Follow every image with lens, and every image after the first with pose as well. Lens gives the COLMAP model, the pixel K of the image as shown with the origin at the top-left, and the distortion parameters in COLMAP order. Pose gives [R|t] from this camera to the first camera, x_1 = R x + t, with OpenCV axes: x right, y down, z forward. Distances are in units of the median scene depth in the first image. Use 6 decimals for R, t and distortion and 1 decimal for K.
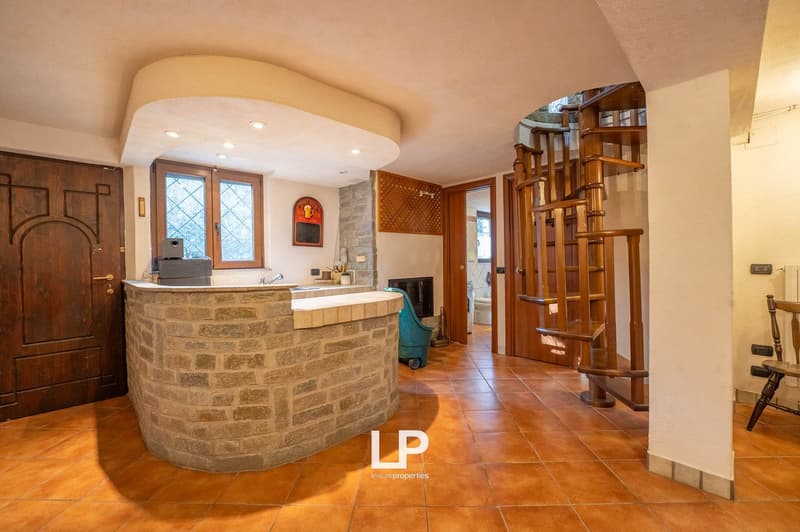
lens RADIAL K [[330.6, 0, 400.0], [0, 330.6, 266.0], [0, 0, 1]] dist [-0.024189, 0.000255]
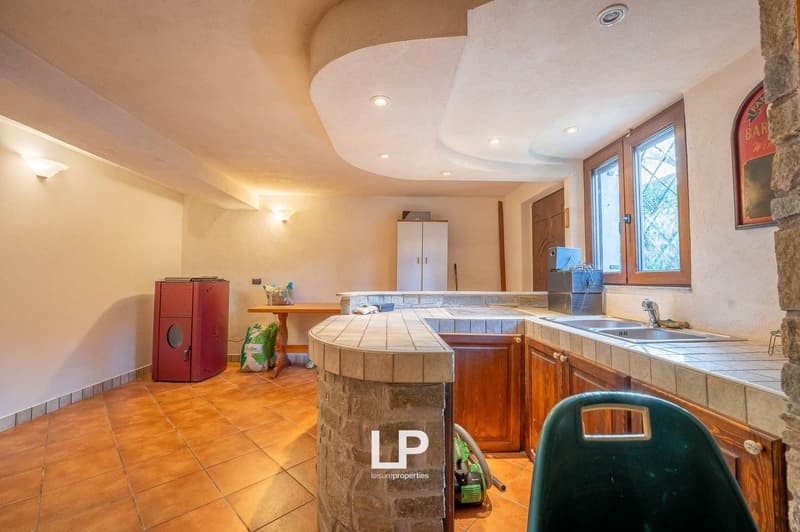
lens RADIAL K [[330.6, 0, 400.0], [0, 330.6, 266.0], [0, 0, 1]] dist [-0.024189, 0.000255]
pose [[-0.679799, -0.009781, -0.733333, 0.210384], [0.002366, 0.999877, -0.015529, -0.020025], [0.733394, -0.012291, -0.679692, 1.035813]]
